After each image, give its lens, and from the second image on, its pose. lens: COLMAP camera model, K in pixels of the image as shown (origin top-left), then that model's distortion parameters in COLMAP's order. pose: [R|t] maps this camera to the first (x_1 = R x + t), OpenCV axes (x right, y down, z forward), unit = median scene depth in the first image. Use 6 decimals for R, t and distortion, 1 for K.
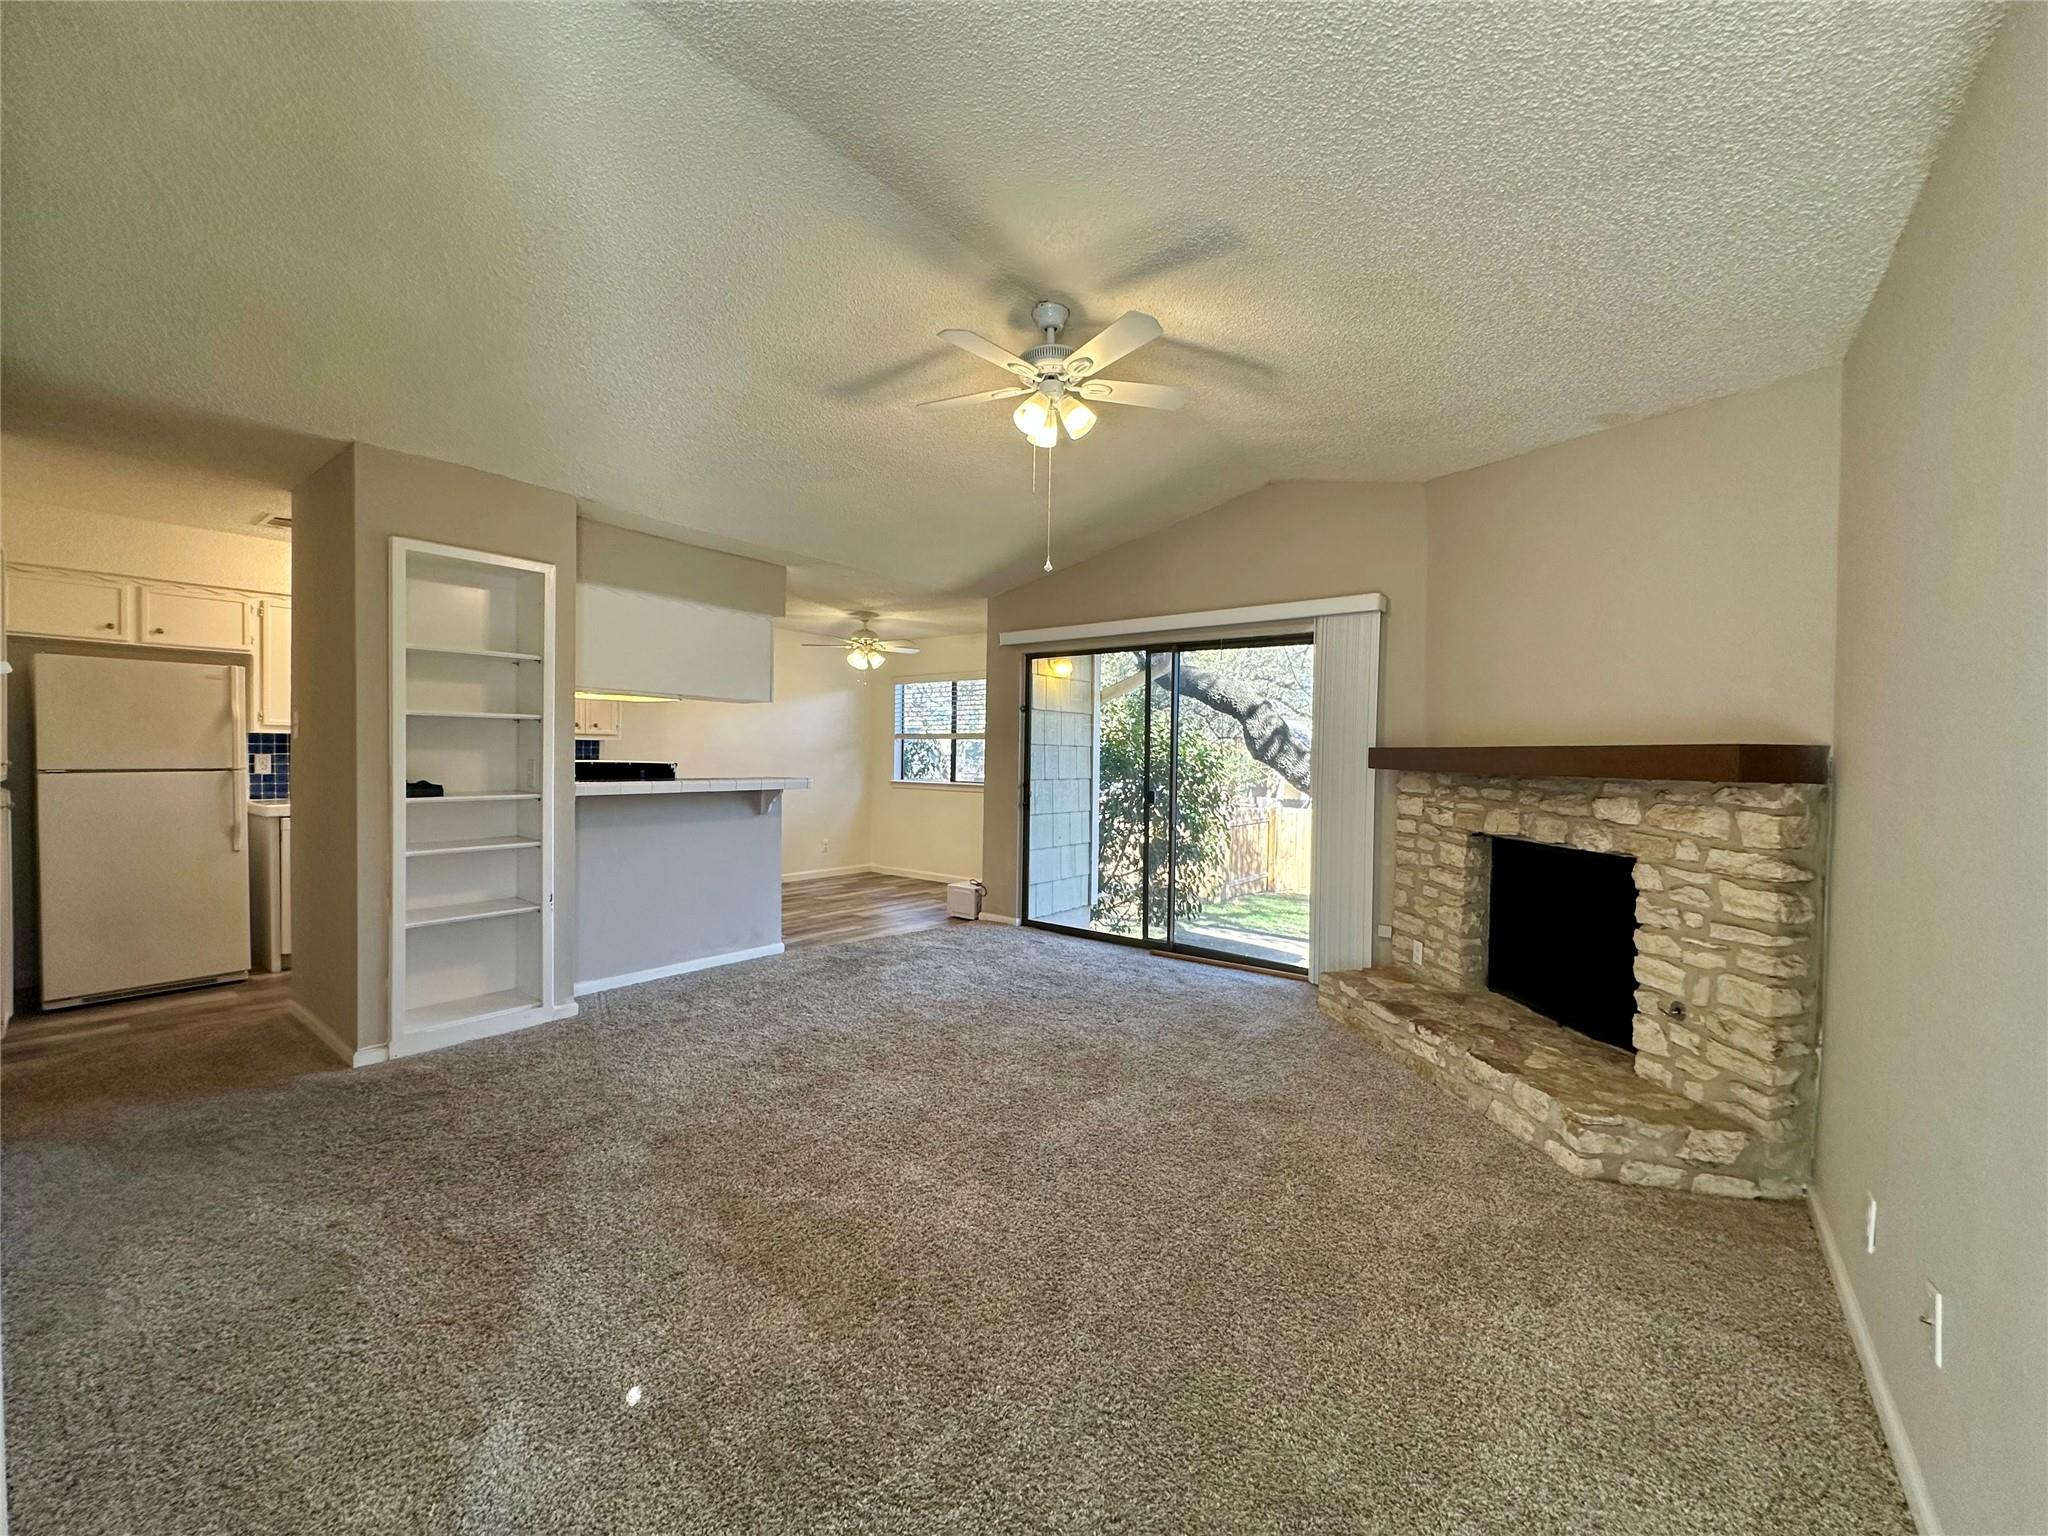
lens RADIAL K [[811.4, 0, 1024.9], [0, 811.4, 772.5], [0, 0, 1]] dist [-0.000066, -0.000264]
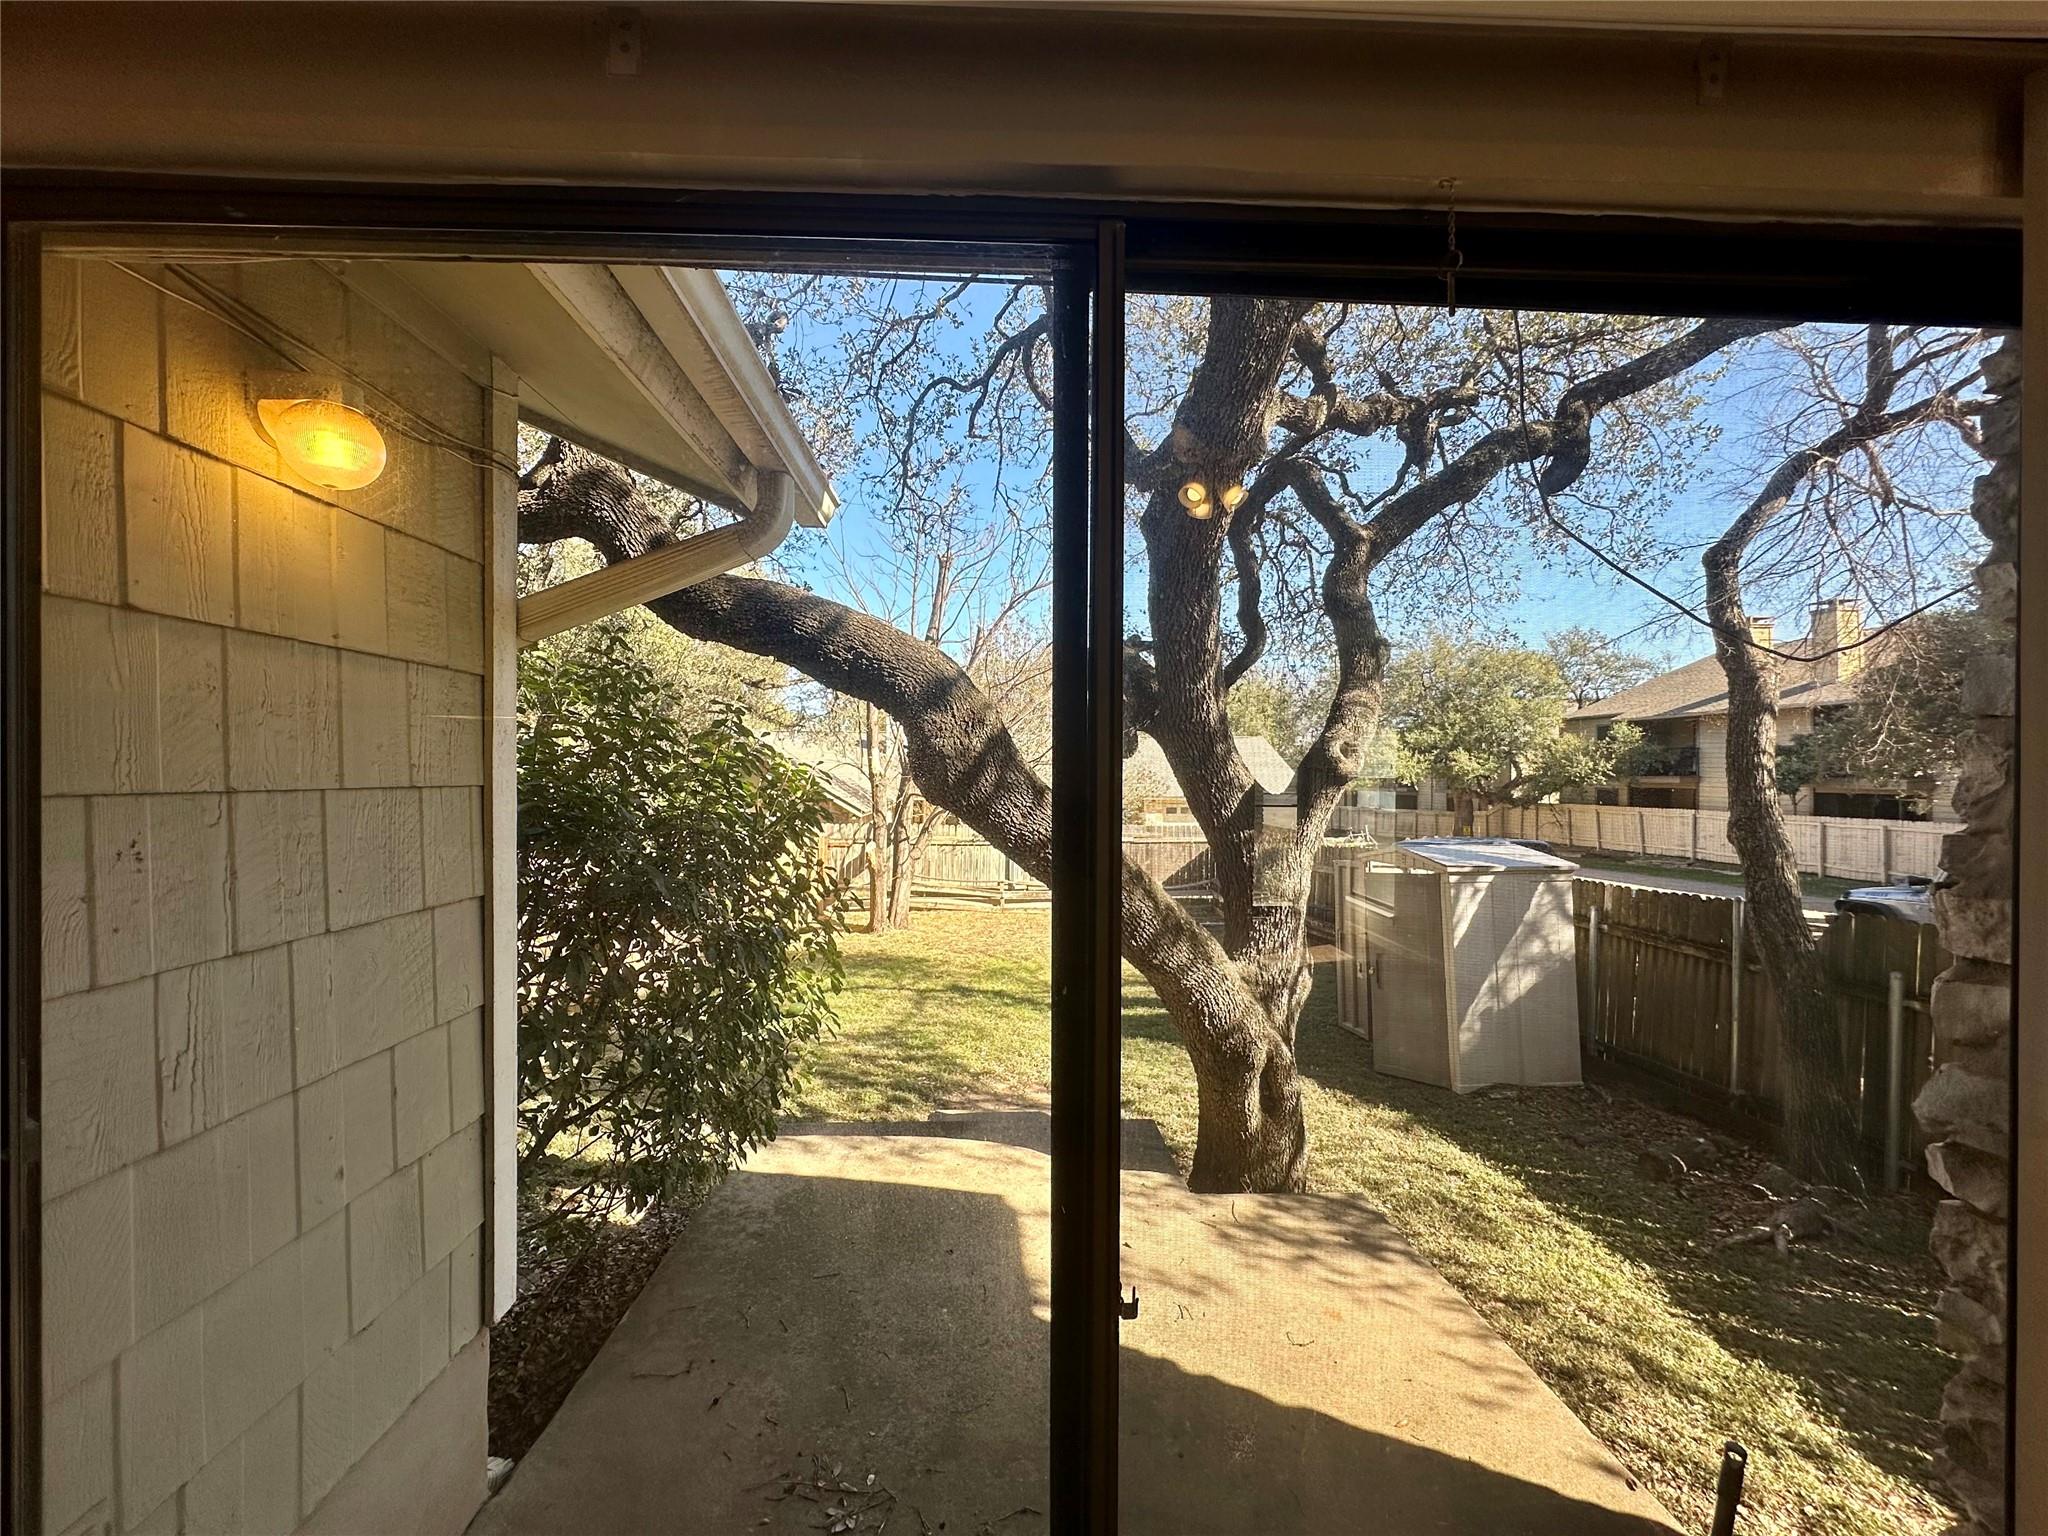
lens RADIAL K [[811.4, 0, 1024.9], [0, 811.4, 772.5], [0, 0, 1]] dist [-0.000066, -0.000264]
pose [[0.768118, -0.014850, 0.640136, 0.087224], [0.022315, 0.999745, -0.003584, -0.061231], [-0.639919, 0.017037, 0.768253, 1.257225]]
